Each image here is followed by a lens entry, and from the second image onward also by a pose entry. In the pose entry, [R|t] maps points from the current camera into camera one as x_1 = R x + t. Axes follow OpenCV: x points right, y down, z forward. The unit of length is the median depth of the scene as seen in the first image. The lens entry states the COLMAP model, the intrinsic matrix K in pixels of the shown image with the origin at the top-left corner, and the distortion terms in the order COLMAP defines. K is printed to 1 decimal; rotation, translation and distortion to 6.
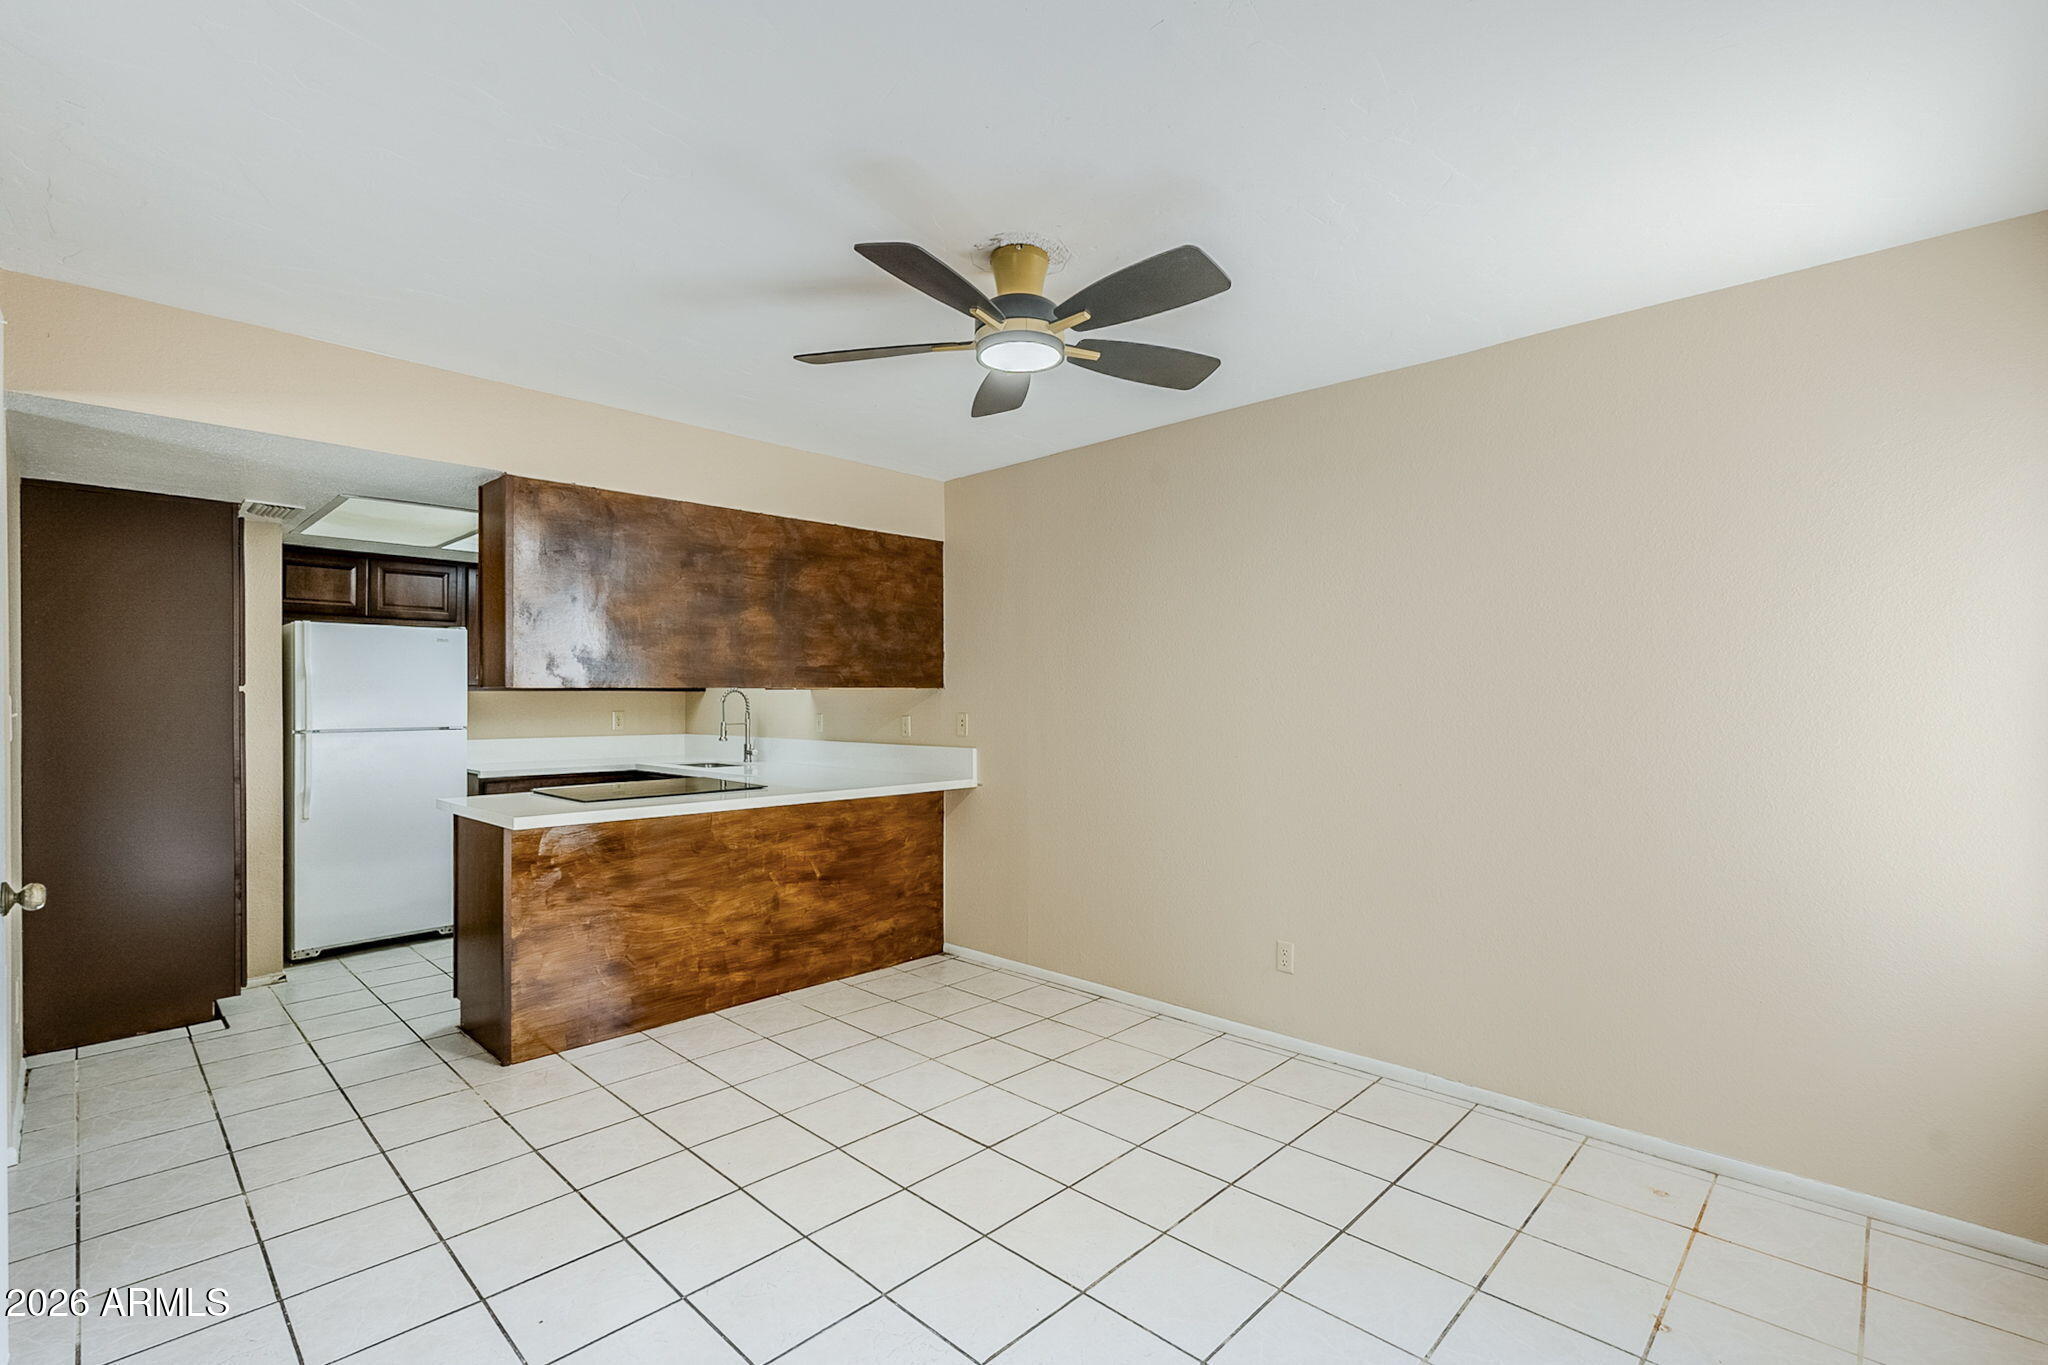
lens RADIAL K [[921.6, 0, 1016.2], [0, 921.6, 692.2], [0, 0, 1]] dist [-0.003152, 0.000394]
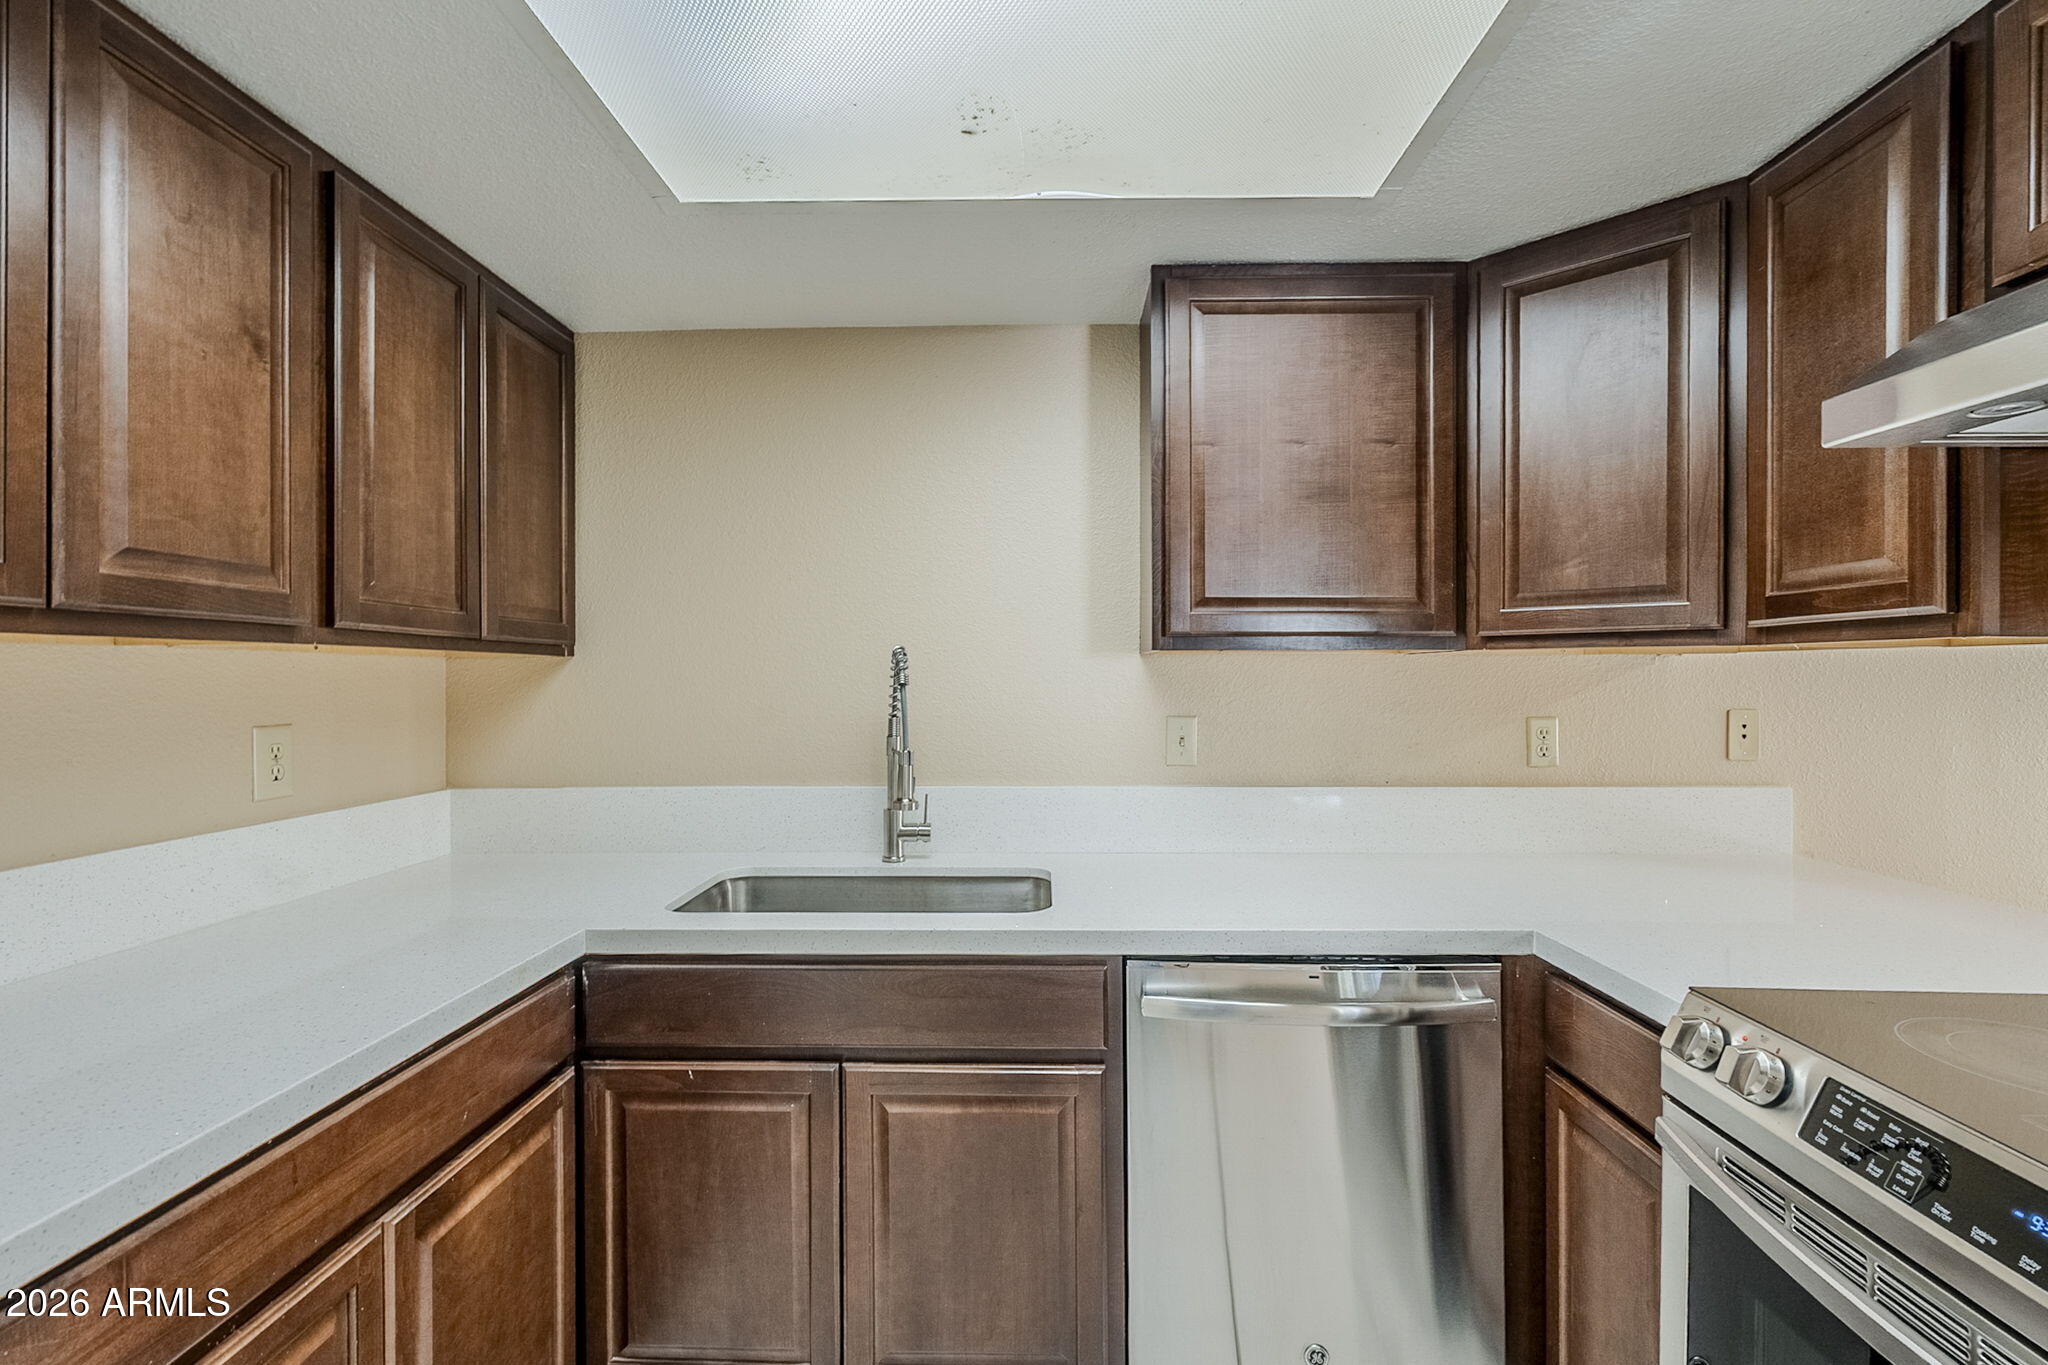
lens RADIAL K [[921.6, 0, 1016.3], [0, 921.6, 681.3], [0, 0, 1]] dist [-0.003152, 0.000394]
pose [[0.744635, -0.004093, 0.667459, -0.558168], [-0.000846, 0.999975, 0.007076, 0.006672], [-0.667471, -0.005834, 0.744613, 0.815996]]
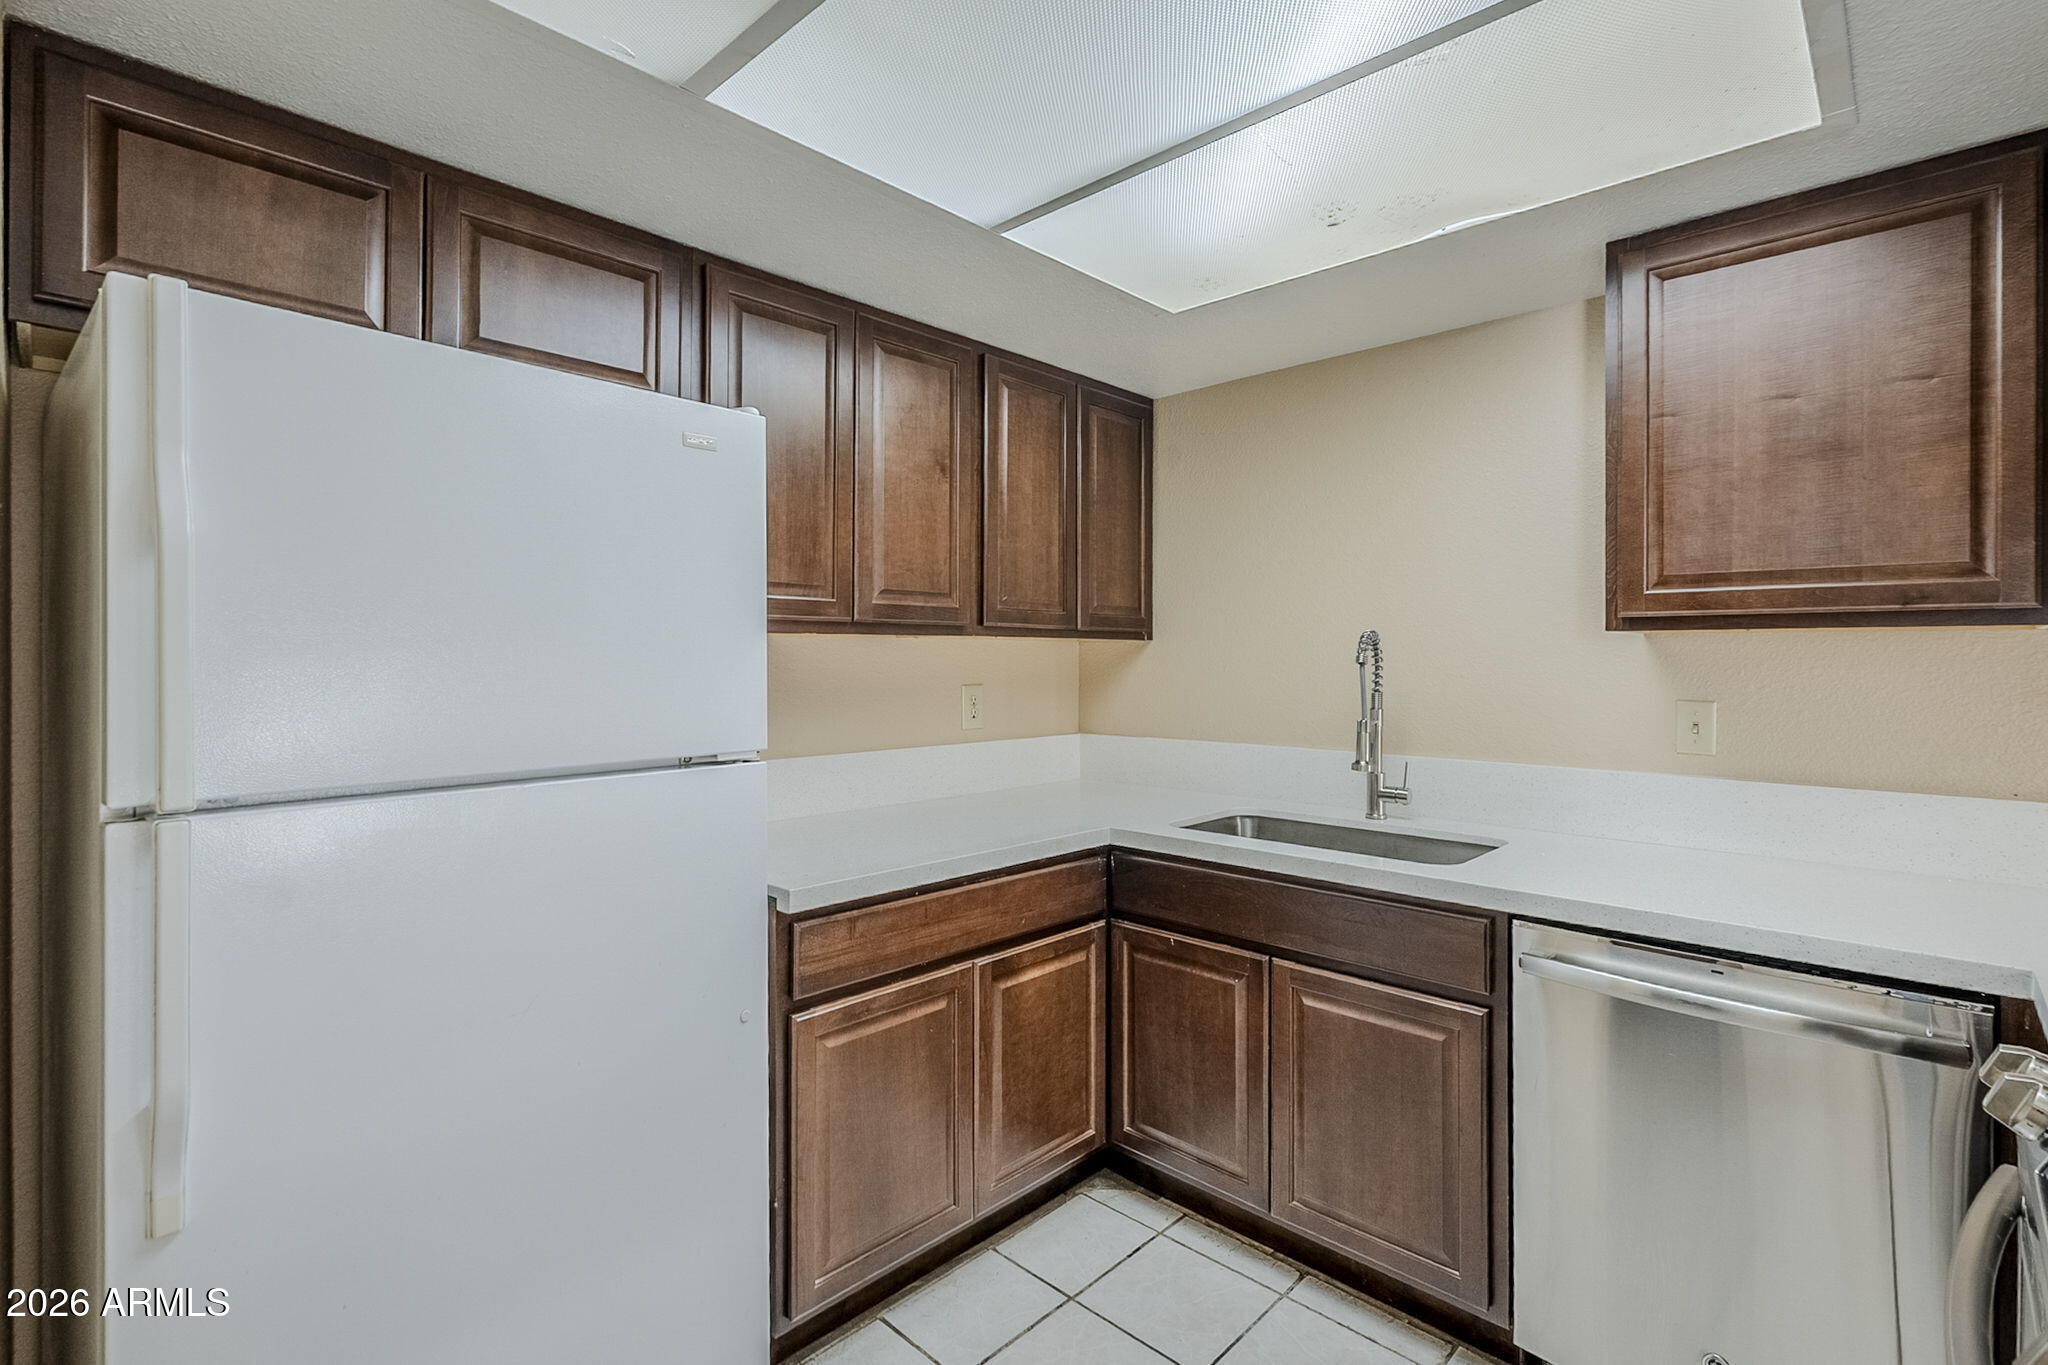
lens RADIAL K [[921.6, 0, 1020.5], [0, 921.6, 665.4], [0, 0, 1]] dist [-0.003152, 0.000394]
pose [[0.999994, 0.001911, -0.002911, -0.506624], [-0.001870, 0.999900, 0.014014, 0.005987], [0.002937, -0.014008, 0.999898, 0.696034]]
